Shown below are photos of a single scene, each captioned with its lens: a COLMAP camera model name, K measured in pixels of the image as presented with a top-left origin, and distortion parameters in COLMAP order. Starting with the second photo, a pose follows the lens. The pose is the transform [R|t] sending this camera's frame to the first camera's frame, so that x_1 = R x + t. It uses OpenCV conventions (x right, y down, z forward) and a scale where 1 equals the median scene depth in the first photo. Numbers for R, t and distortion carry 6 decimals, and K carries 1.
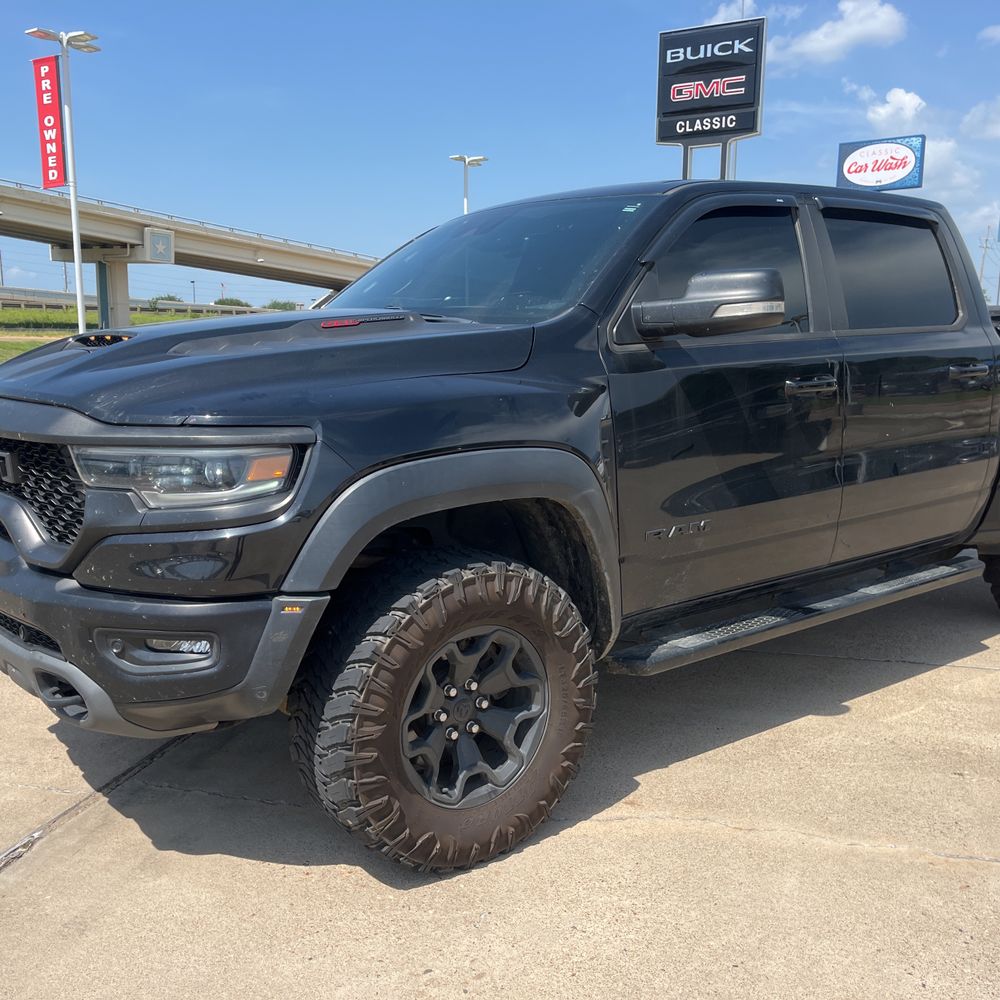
lens RADIAL K [[1017.2, 0, 494.2], [0, 1017.2, 508.4], [0, 0, 1]] dist [0.035489, -0.026647]
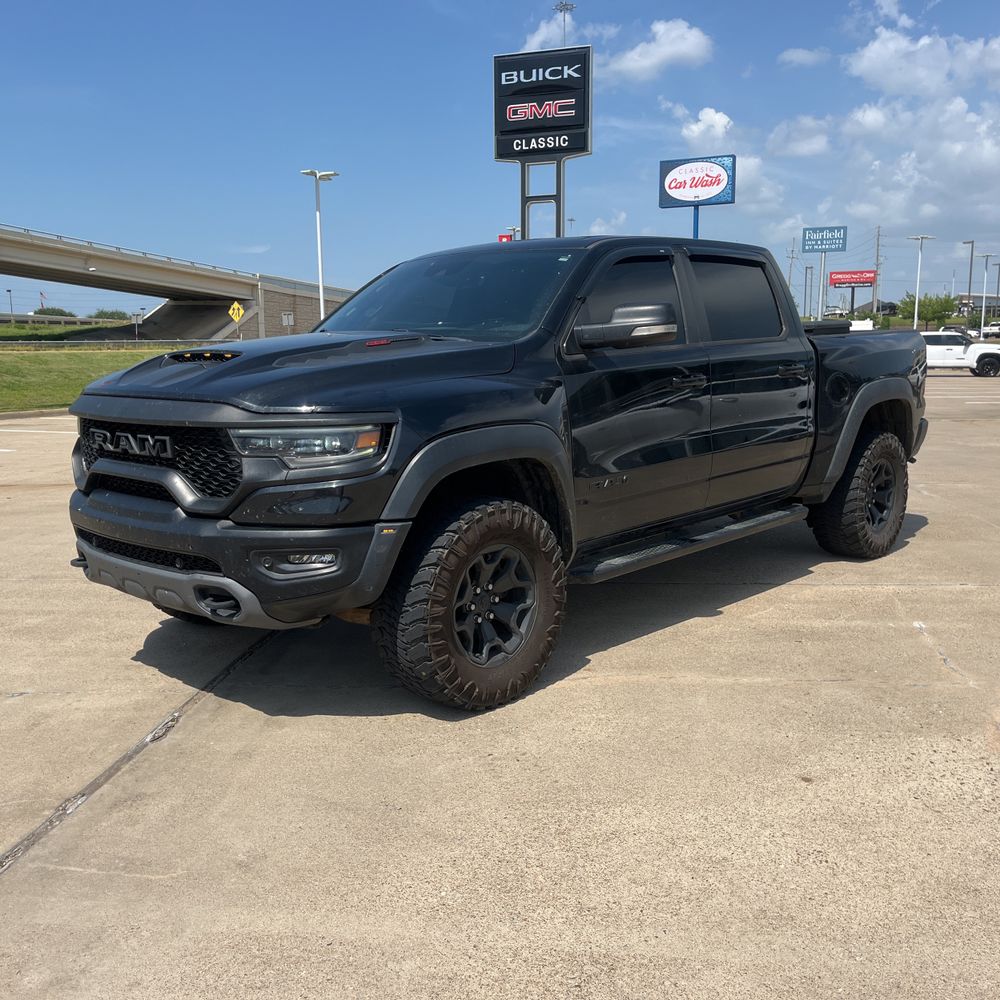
lens RADIAL K [[1012.7, 0, 500.8], [0, 1012.7, 497.6], [0, 0, 1]] dist [0.038198, -0.024929]
pose [[0.986708, -0.037210, 0.158184, -0.222464], [0.039762, 0.999125, -0.012998, 0.061892], [-0.157562, 0.019115, 0.987324, -0.437495]]
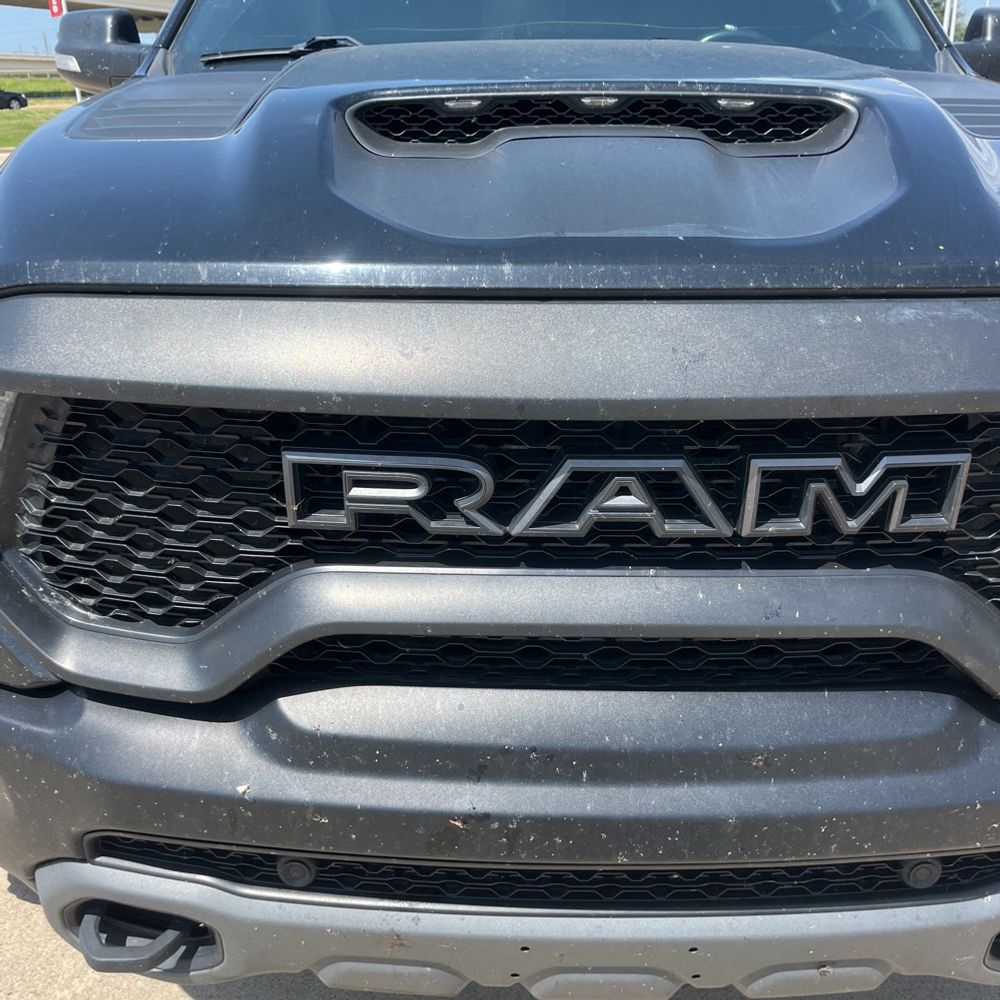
lens RADIAL K [[1017.2, 0, 494.2], [0, 1017.2, 508.4], [0, 0, 1]] dist [0.035489, -0.026647]
pose [[0.613304, -0.296409, 0.732120, -0.767995], [0.134138, 0.952536, 0.273279, -0.141552], [-0.778373, -0.069398, 0.623954, 0.832278]]
